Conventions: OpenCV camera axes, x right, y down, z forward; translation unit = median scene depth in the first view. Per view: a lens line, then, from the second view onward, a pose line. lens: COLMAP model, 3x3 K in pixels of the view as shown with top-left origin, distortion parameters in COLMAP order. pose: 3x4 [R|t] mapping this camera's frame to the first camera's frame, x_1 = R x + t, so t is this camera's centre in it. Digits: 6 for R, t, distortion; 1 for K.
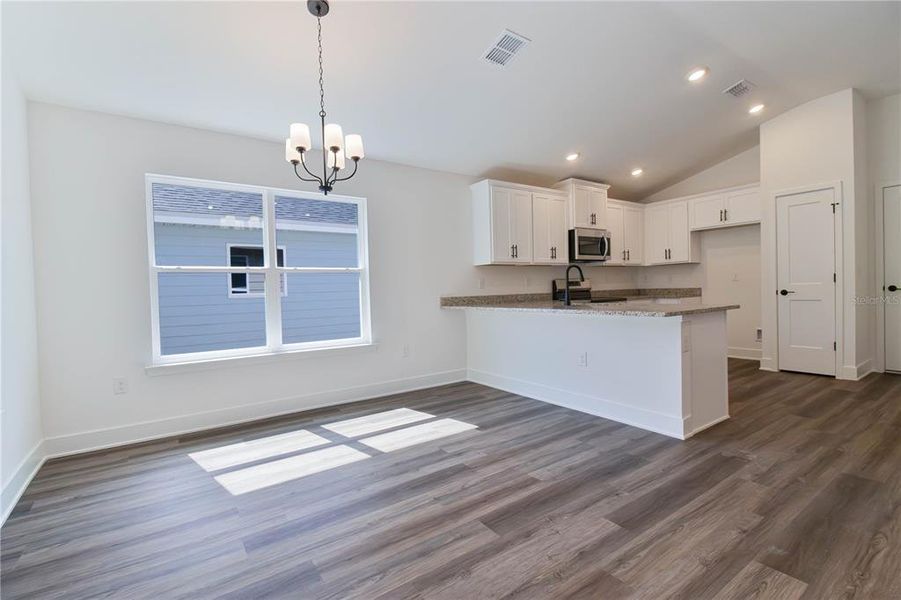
lens RADIAL K [[409.8, 0, 452.2], [0, 409.8, 298.7], [0, 0, 1]] dist [0.017553, -0.015489]
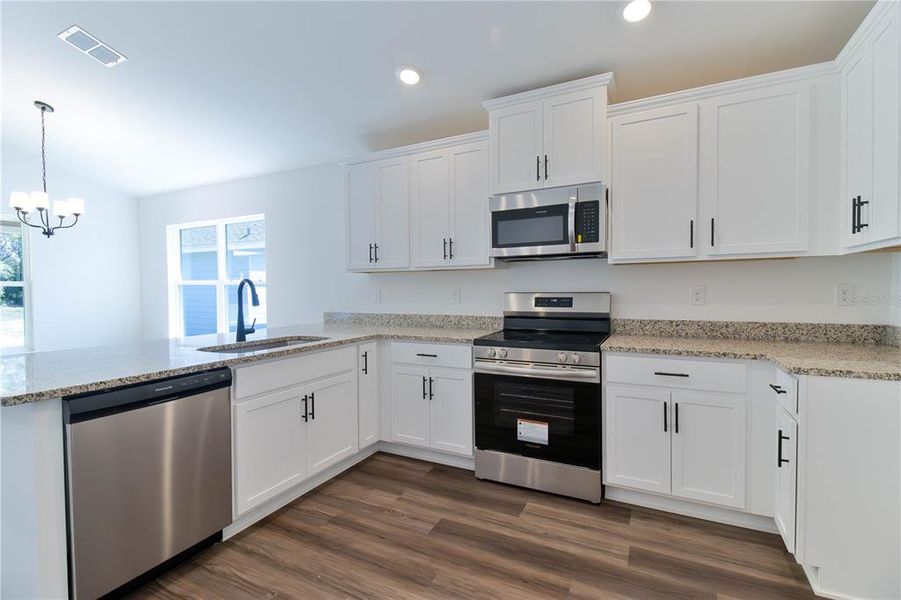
lens RADIAL K [[409.8, 0, 452.2], [0, 409.8, 298.7], [0, 0, 1]] dist [0.017553, -0.015489]
pose [[0.474118, 0.048586, -0.879120, 0.735050], [-0.026758, 0.998810, 0.040770, -0.062624], [0.880054, 0.004194, 0.474854, 0.705674]]
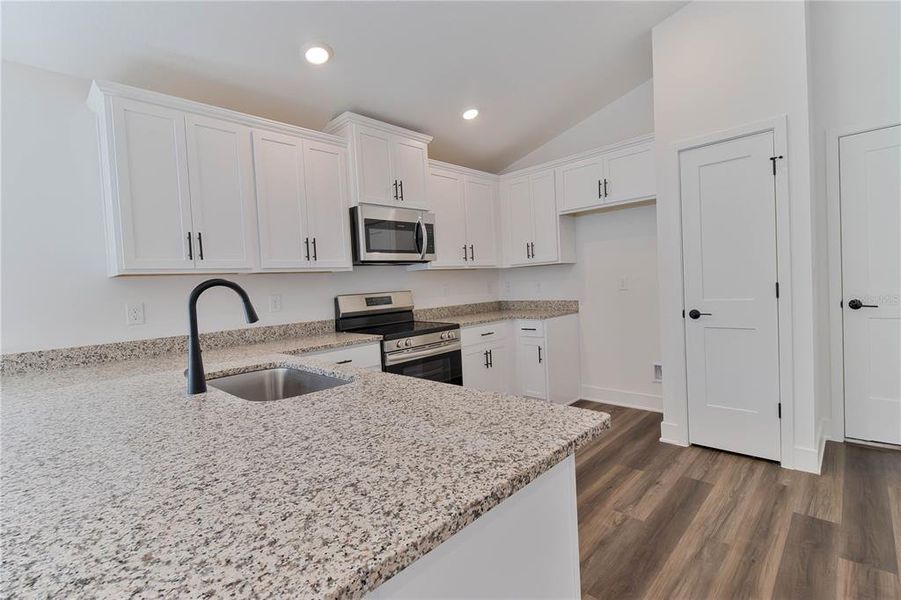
lens RADIAL K [[409.8, 0, 452.2], [0, 409.8, 298.7], [0, 0, 1]] dist [0.017553, -0.015489]
pose [[0.982454, -0.027558, 0.184458, 0.316025], [0.026407, 0.999613, 0.008692, -0.045651], [-0.184626, -0.003669, 0.982802, 0.429335]]
